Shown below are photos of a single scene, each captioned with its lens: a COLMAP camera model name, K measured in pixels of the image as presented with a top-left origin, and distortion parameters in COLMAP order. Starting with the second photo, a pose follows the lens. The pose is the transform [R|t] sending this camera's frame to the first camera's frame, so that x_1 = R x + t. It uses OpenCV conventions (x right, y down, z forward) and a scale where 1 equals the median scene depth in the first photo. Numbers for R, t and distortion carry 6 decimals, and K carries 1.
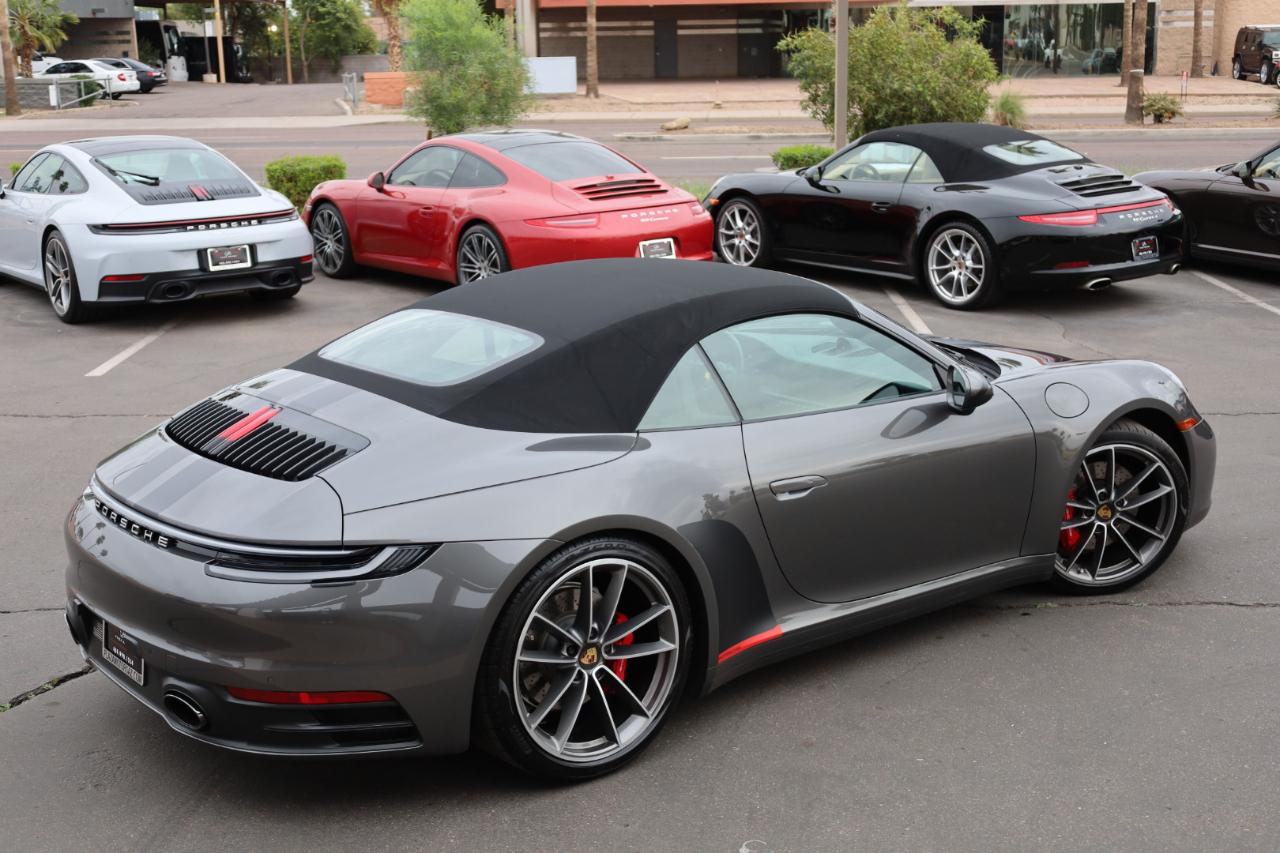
lens RADIAL K [[1745.8, 0, 640.0], [0, 1745.8, 426.5], [0, 0, 1]] dist [0.008661, 0.018481]
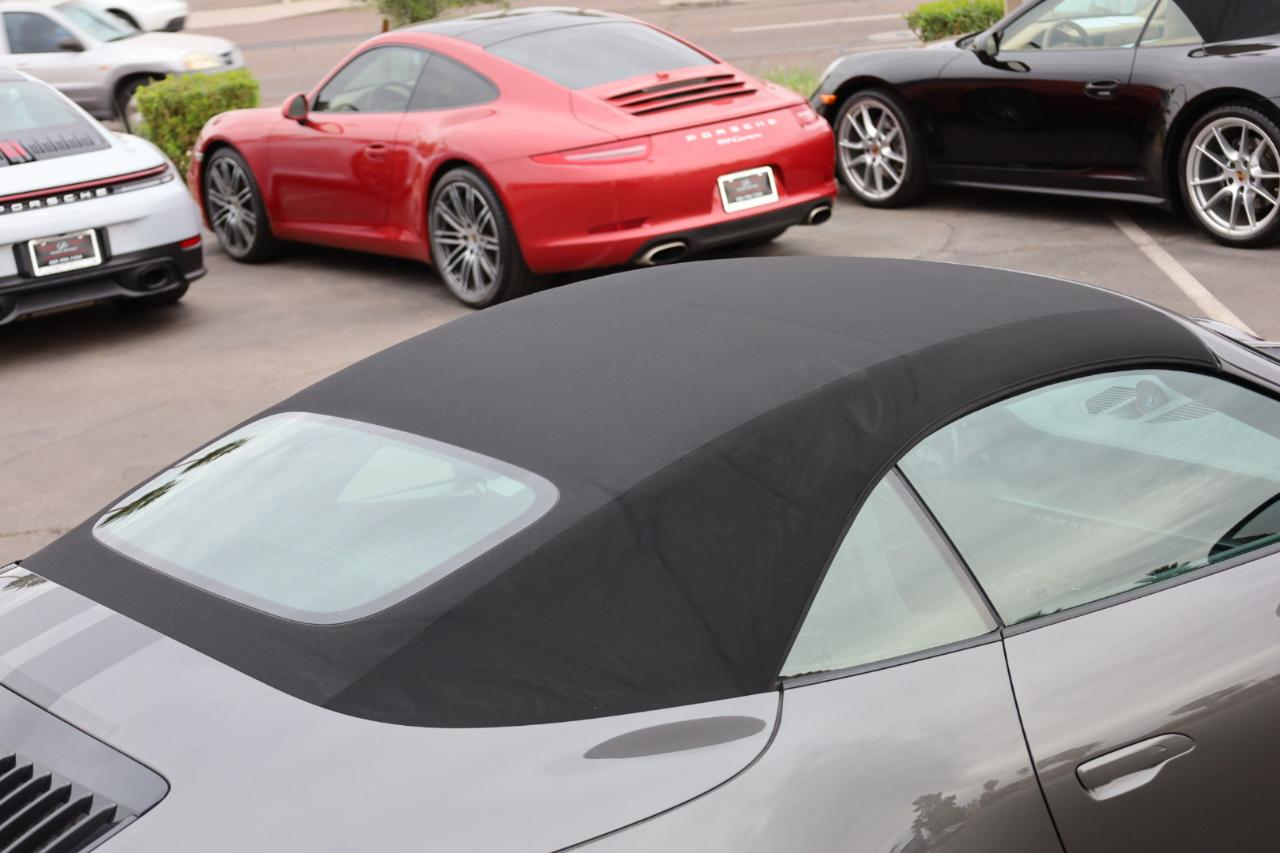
lens RADIAL K [[2359.1, 0, 640.0], [0, 2359.1, 426.5], [0, 0, 1]] dist [-0.007965, 0.158037]
pose [[0.996783, -0.071852, -0.035497, -0.004300], [0.072340, 0.997300, 0.012660, -0.028666], [0.034491, -0.015188, 0.999290, 0.153969]]
